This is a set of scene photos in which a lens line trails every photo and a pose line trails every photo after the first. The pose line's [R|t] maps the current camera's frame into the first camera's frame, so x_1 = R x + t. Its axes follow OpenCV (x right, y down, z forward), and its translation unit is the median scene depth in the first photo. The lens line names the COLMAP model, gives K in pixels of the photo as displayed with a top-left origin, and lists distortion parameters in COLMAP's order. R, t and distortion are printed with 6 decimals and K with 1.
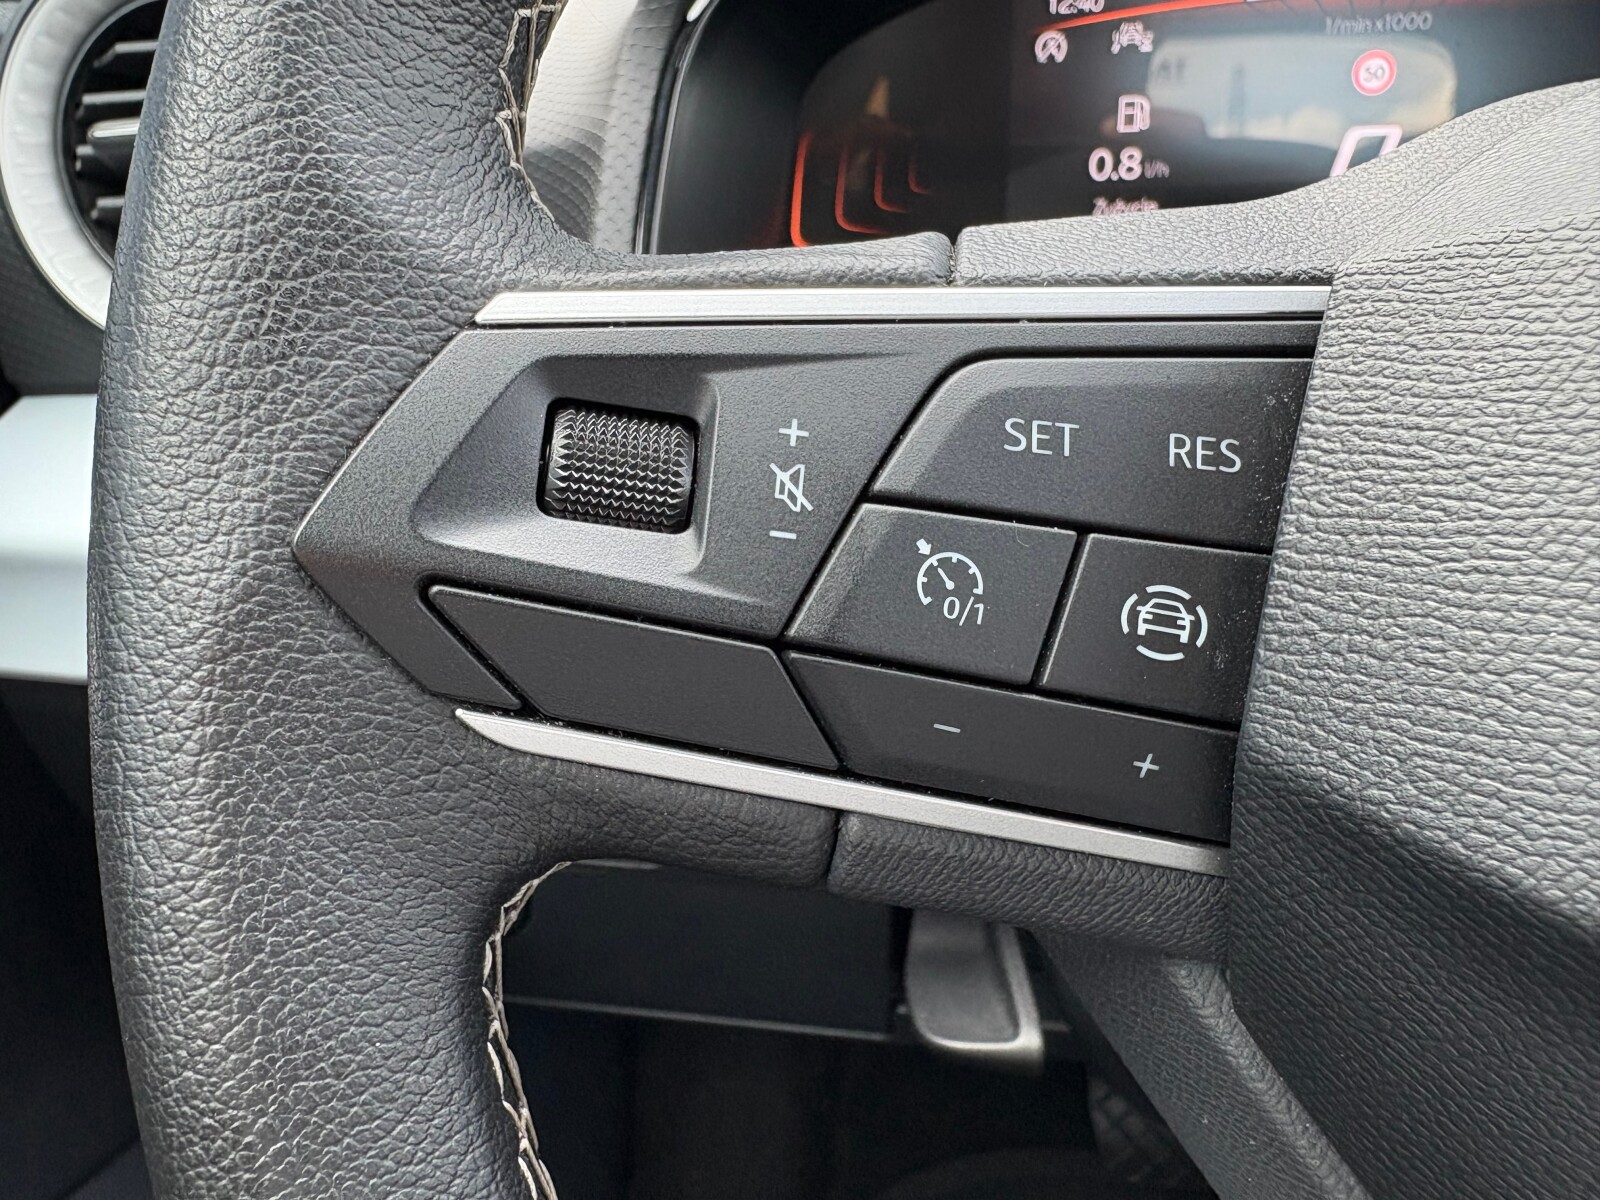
lens RADIAL K [[1355.9, 0, 753.2], [0, 1355.9, 601.2], [0, 0, 1]] dist [0.006196, 0.004107]
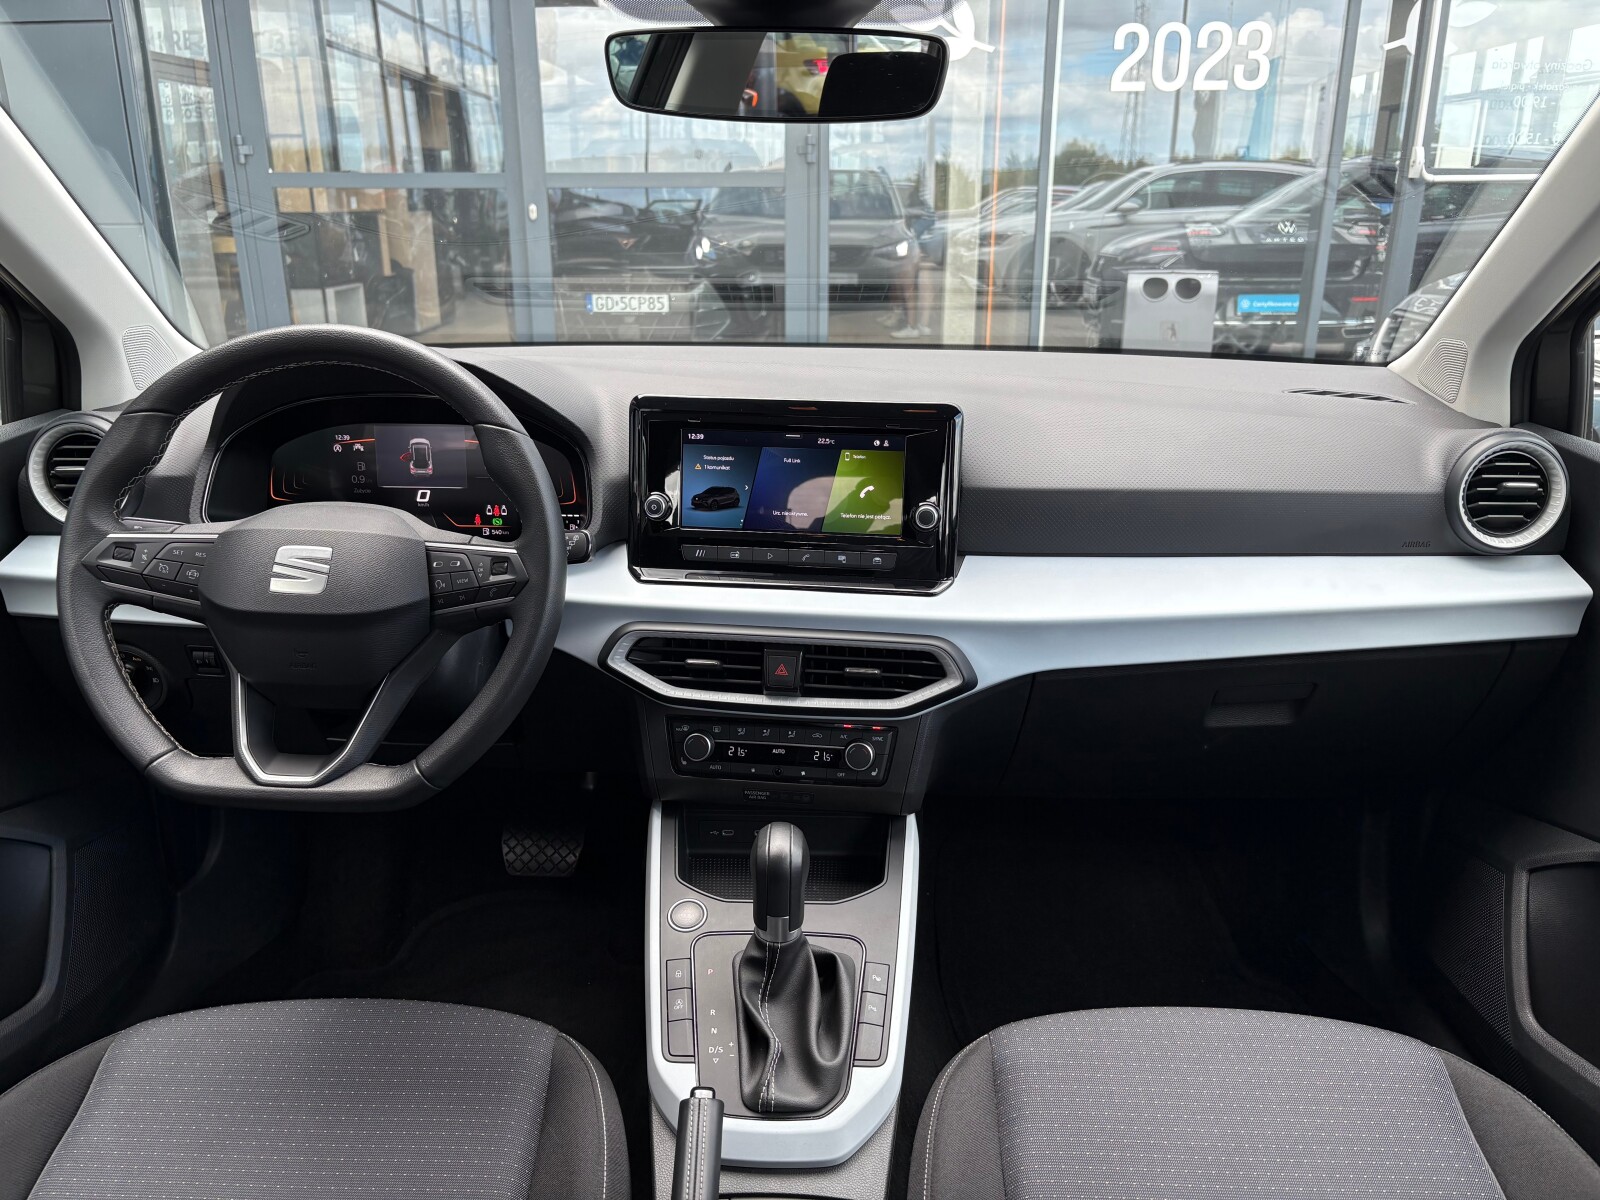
lens RADIAL K [[1210.2, 0, 804.8], [0, 1210.2, 595.8], [0, 0, 1]] dist [0.017376, -0.006959]
pose [[0.995648, -0.003928, 0.093114, 3.399333], [0.011033, 0.997053, -0.075922, 0.746178], [-0.092541, 0.076619, 0.992757, -6.854357]]
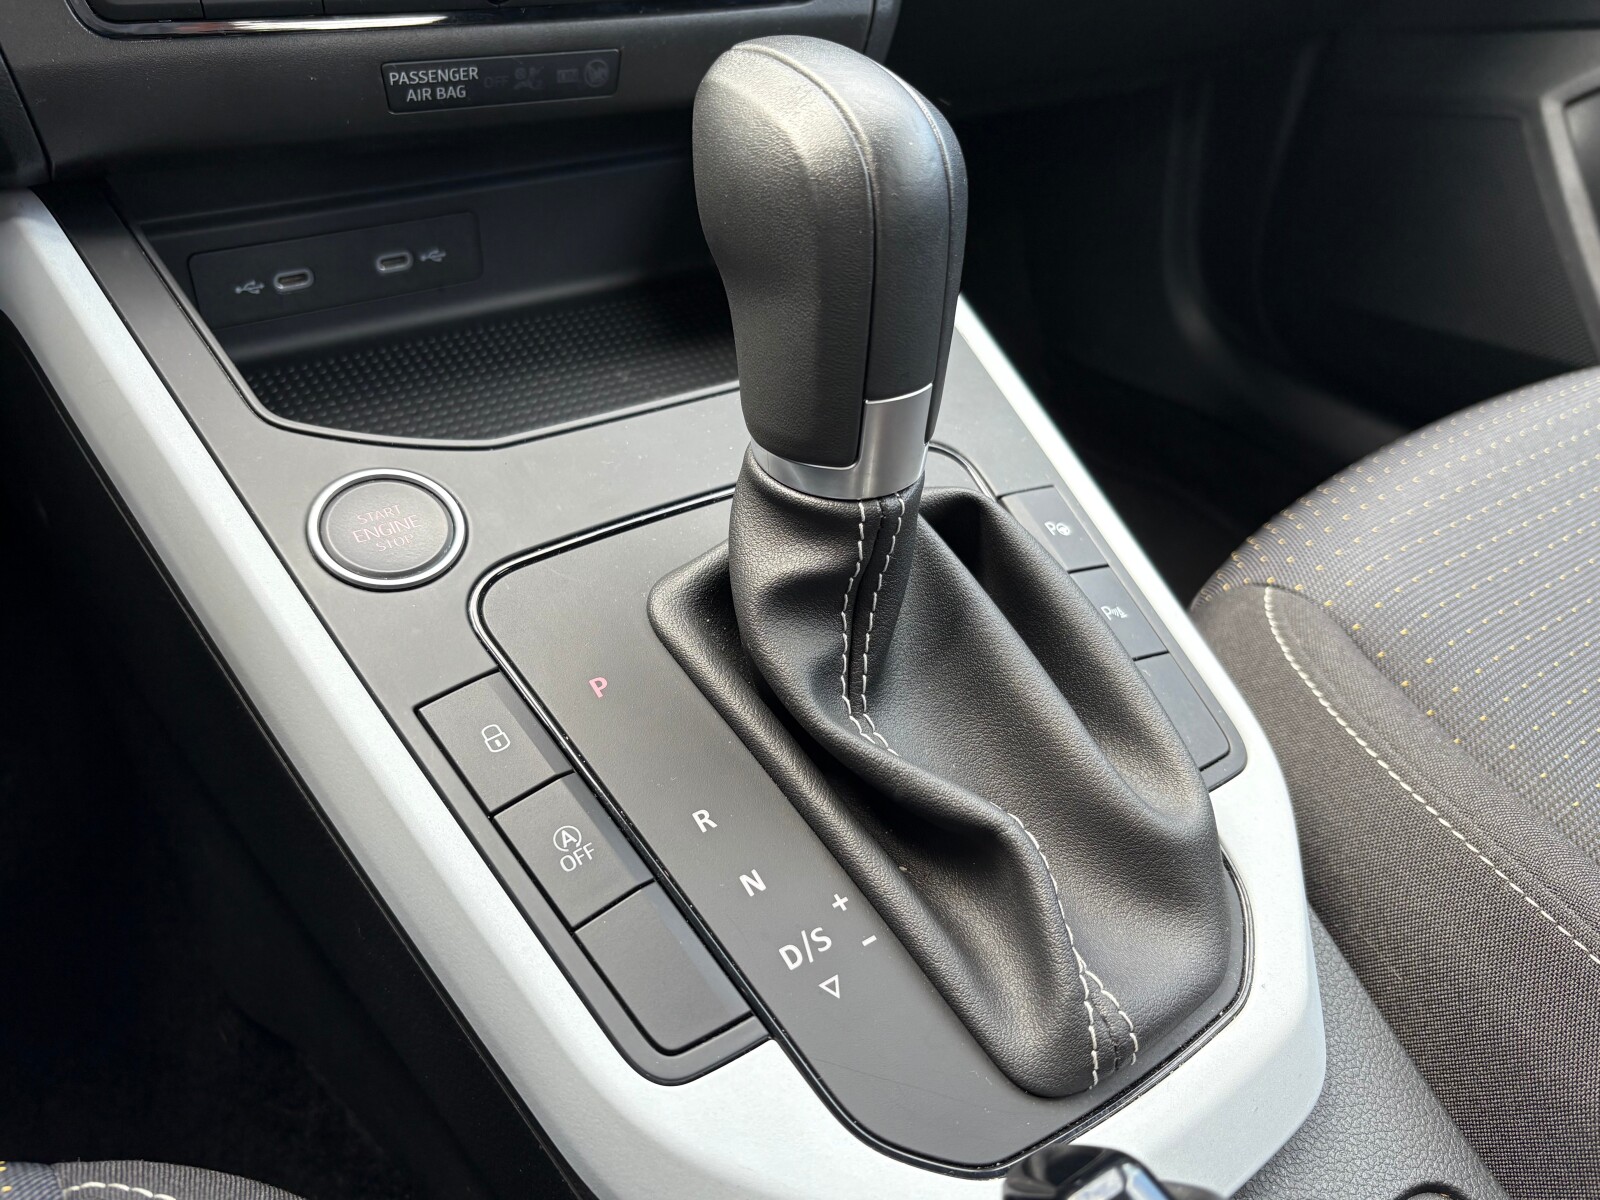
lens RADIAL K [[1328.0, 0, 797.3], [0, 1328.0, 593.3], [0, 0, 1]] dist [0.001903, 0.001923]
pose [[0.745638, -0.330698, 0.578500, 2.476803], [0.178158, 0.935494, 0.305142, 1.825638], [-0.642093, -0.124461, 0.756456, -0.501116]]
